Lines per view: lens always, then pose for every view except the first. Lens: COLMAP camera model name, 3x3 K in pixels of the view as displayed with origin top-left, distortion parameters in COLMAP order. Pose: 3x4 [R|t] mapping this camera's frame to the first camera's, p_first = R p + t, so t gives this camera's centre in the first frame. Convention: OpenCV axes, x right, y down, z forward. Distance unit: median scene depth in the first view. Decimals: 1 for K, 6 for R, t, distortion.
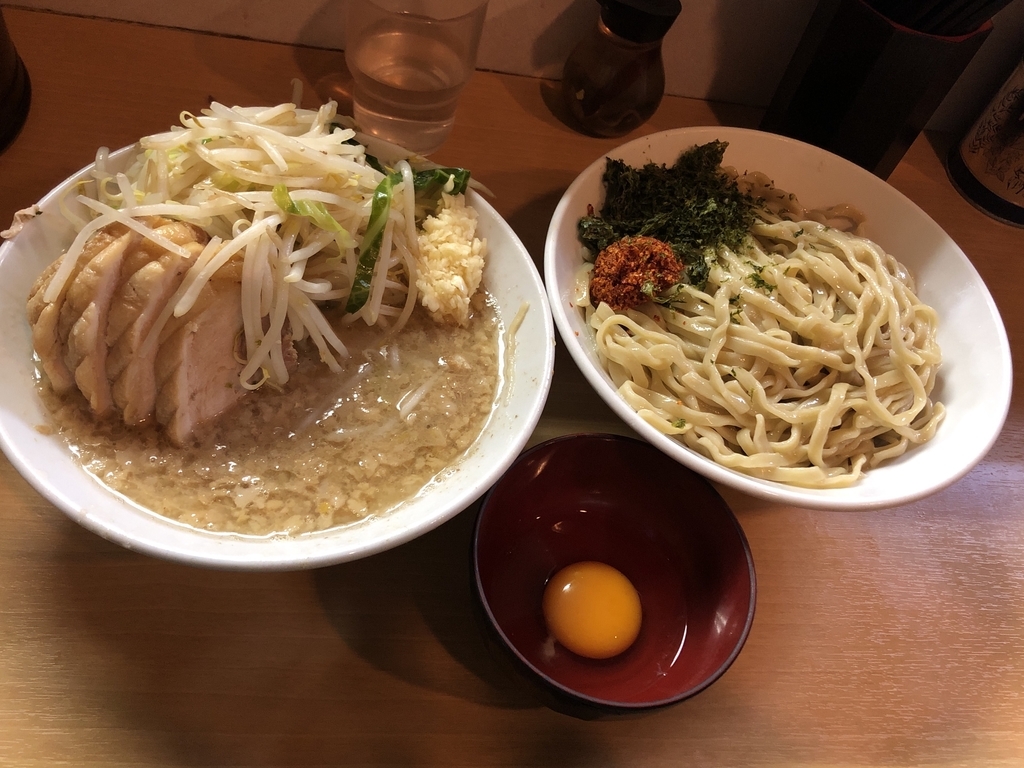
lens RADIAL K [[875.2, 0, 512.0], [0, 875.2, 384.0], [0, 0, 1]] dist [0.010587, 0.005042]
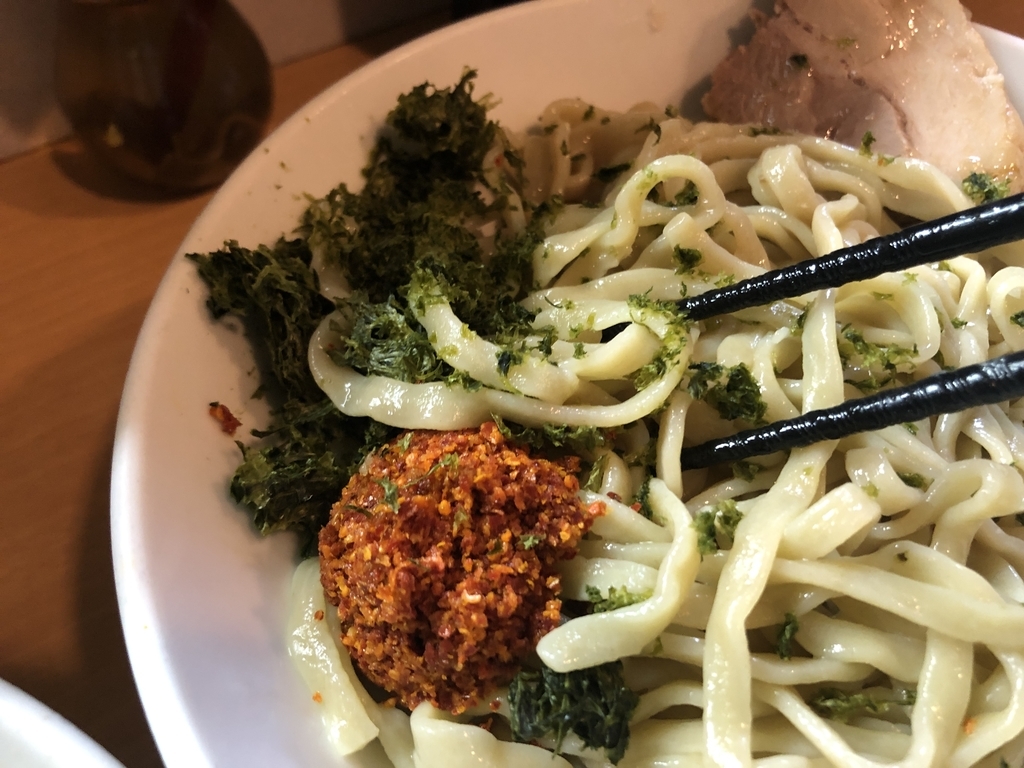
lens RADIAL K [[875.2, 0, 512.0], [0, 875.2, 384.0], [0, 0, 1]] dist [0.010587, 0.005042]
pose [[0.835223, -0.501986, 0.224526, 0.140715], [0.503524, 0.862248, 0.054700, -0.217574], [-0.221055, 0.067368, 0.972932, 0.821220]]
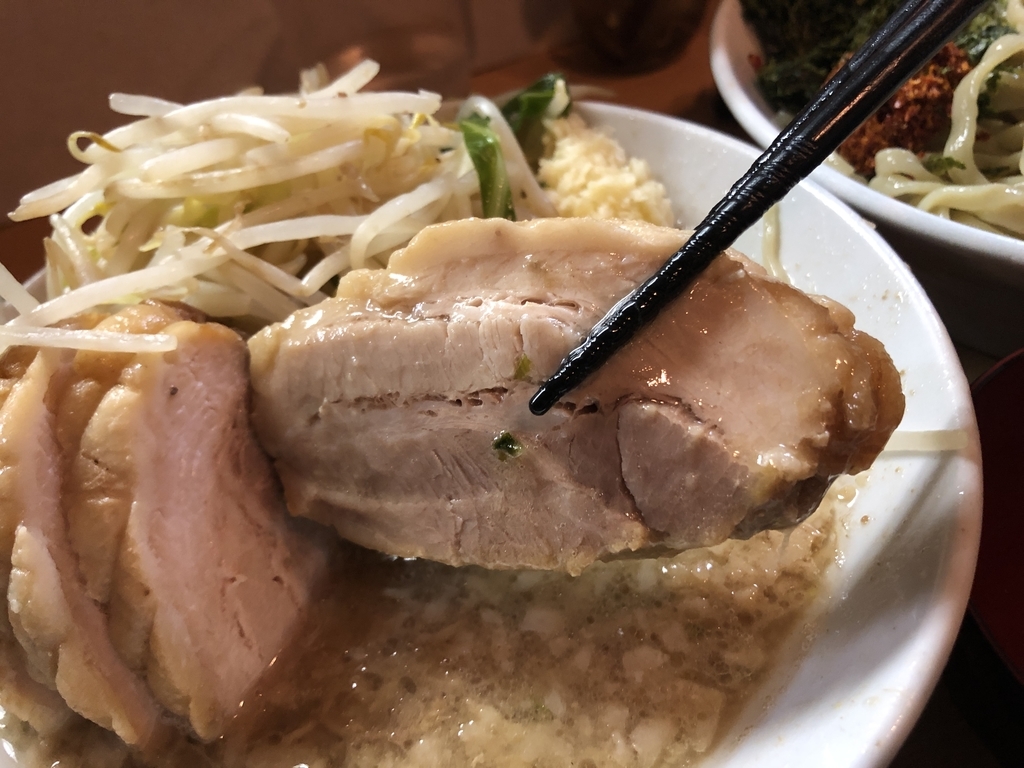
lens RADIAL K [[875.2, 0, 512.0], [0, 875.2, 384.0], [0, 0, 1]] dist [0.010587, 0.005042]
pose [[0.884789, -0.462988, -0.052828, -0.171757], [0.452412, 0.880635, -0.140735, 0.014905], [0.111680, 0.100621, 0.988637, 0.493877]]
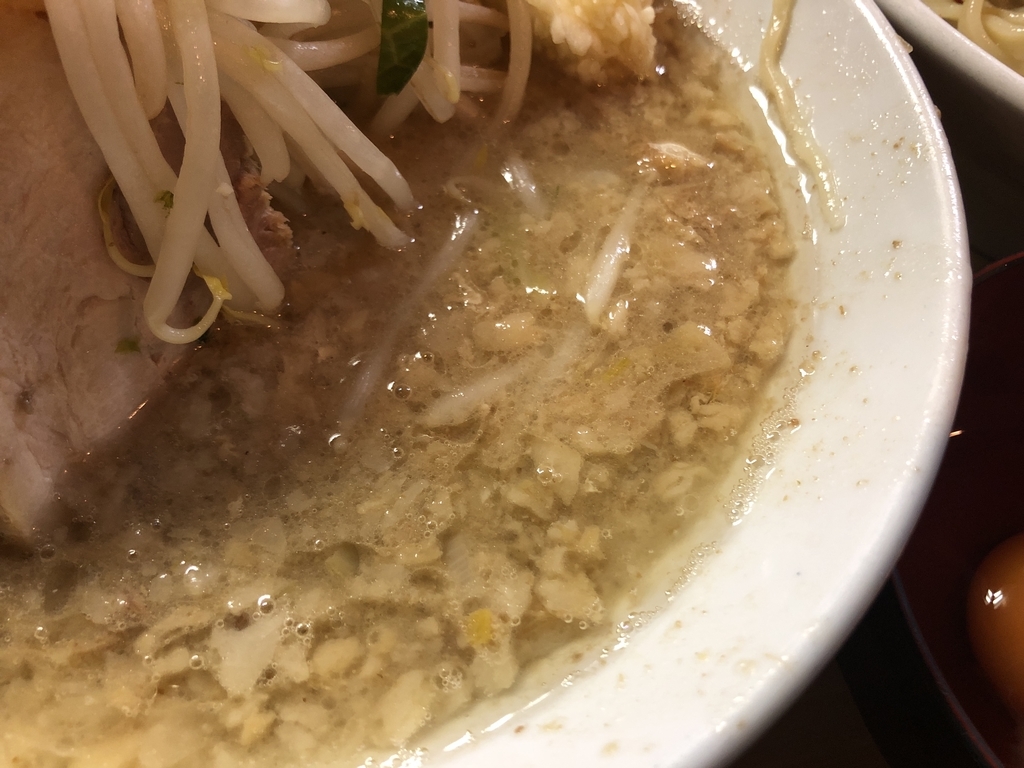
lens RADIAL K [[875.2, 0, 512.0], [0, 875.2, 384.0], [0, 0, 1]] dist [0.010587, 0.005042]
pose [[0.971331, -0.234285, -0.040330, -0.157931], [0.237428, 0.964603, 0.114761, 0.013228], [0.012016, -0.121047, 0.992574, 0.639167]]
